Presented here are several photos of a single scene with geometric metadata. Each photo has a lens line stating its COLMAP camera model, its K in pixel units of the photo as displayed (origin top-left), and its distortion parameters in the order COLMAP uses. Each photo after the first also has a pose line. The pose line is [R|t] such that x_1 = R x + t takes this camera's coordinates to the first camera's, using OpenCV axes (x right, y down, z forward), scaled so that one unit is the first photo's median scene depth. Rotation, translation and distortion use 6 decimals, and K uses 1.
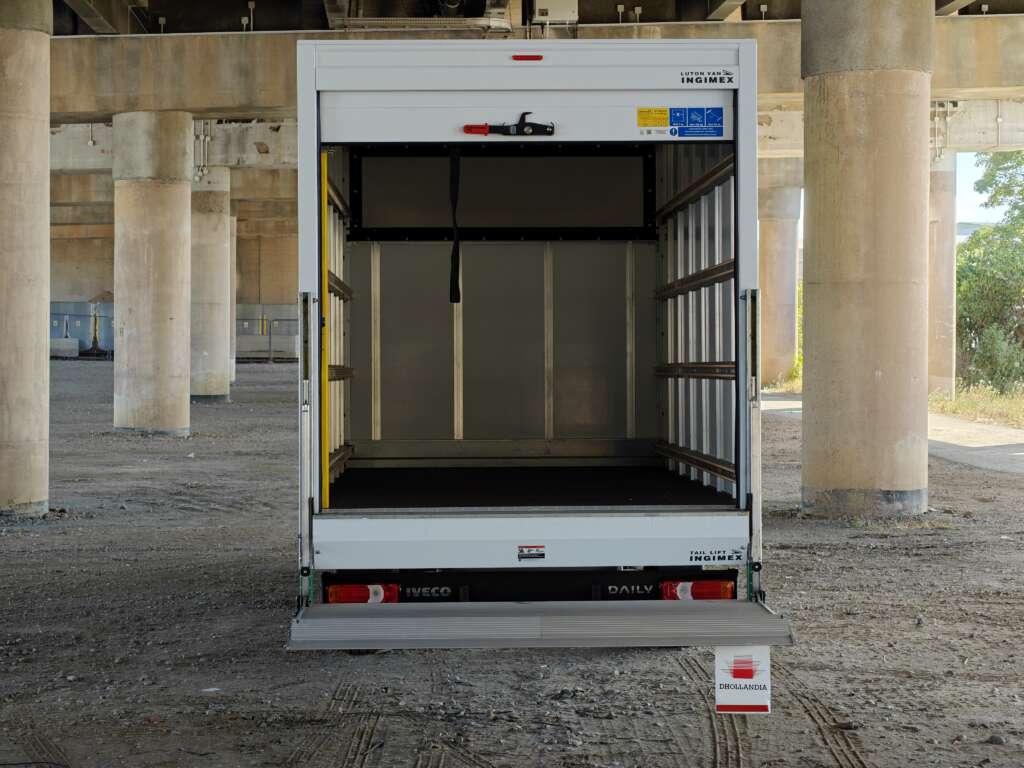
lens RADIAL K [[2258.0, 0, 547.3], [0, 2258.0, 395.4], [0, 0, 1]] dist [-0.019342, 0.000000]
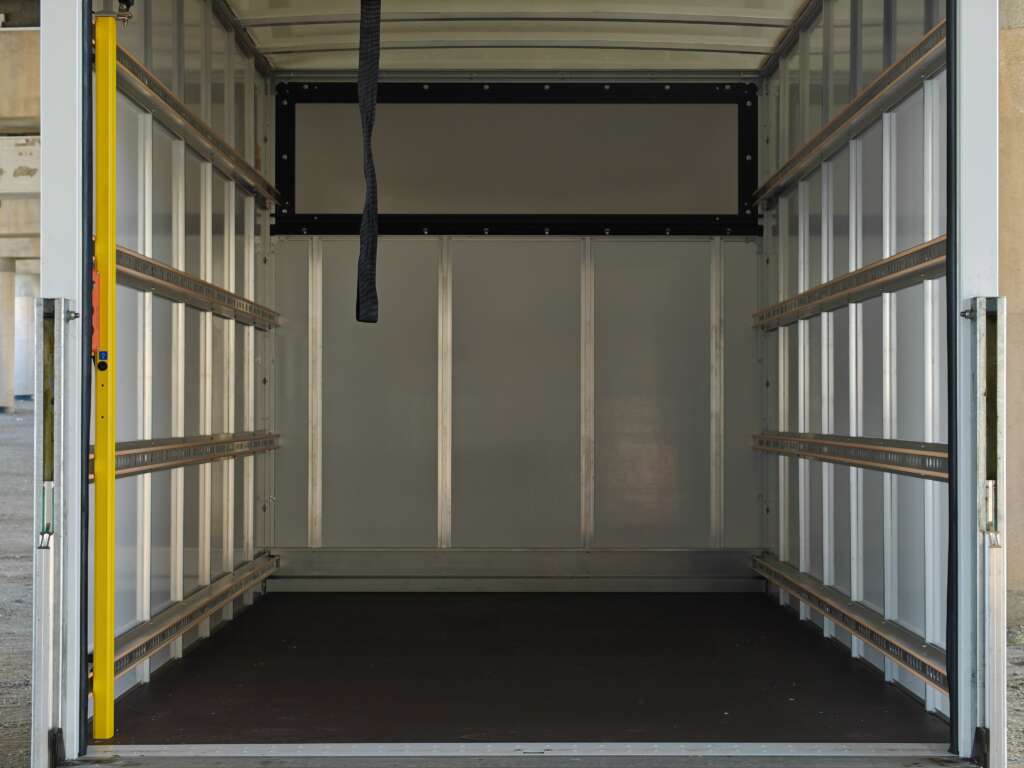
lens RADIAL K [[2258.0, 0, 511.6], [0, 2258.0, 382.1], [0, 0, 1]] dist [-0.019342, 0.000000]
pose [[0.998902, 0.005953, -0.046473, 0.009722], [-0.007086, 0.999681, -0.024241, -0.013086], [0.046314, 0.024544, 0.998625, 0.405825]]
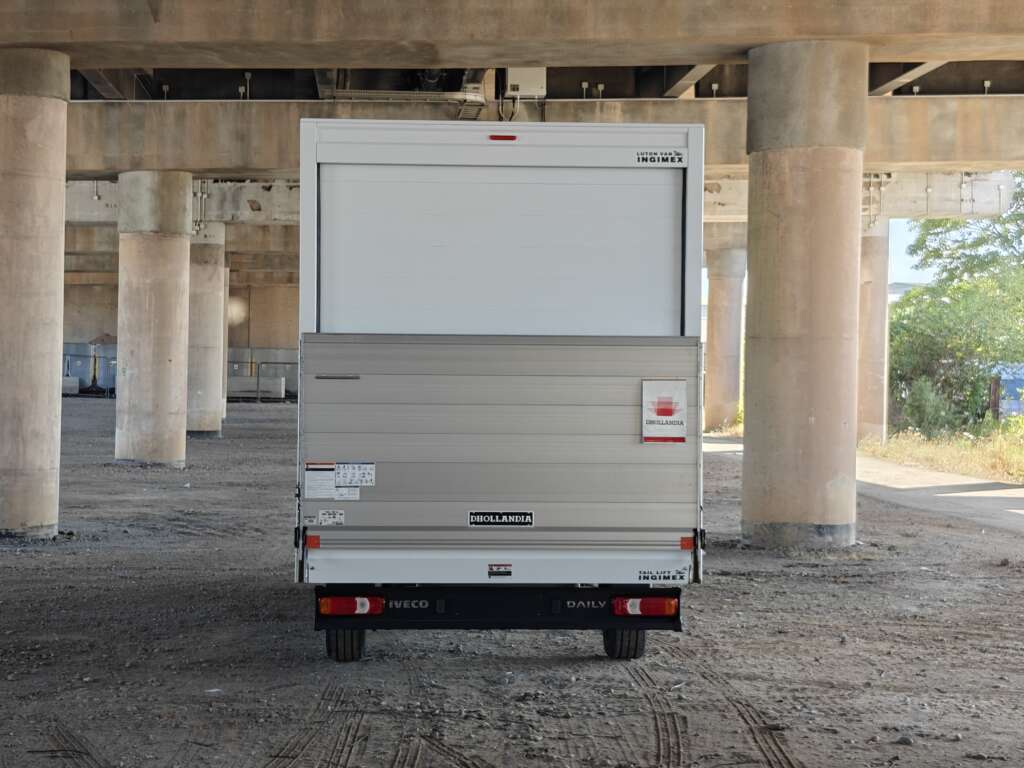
lens RADIAL K [[2072.3, 0, 519.6], [0, 2072.3, 389.3], [0, 0, 1]] dist [0.179591, 0.000000]
pose [[0.999884, 0.014875, 0.003335, -0.000711], [-0.014796, 0.999635, -0.022594, 0.000538], [-0.003670, 0.022542, 0.999739, -0.017951]]
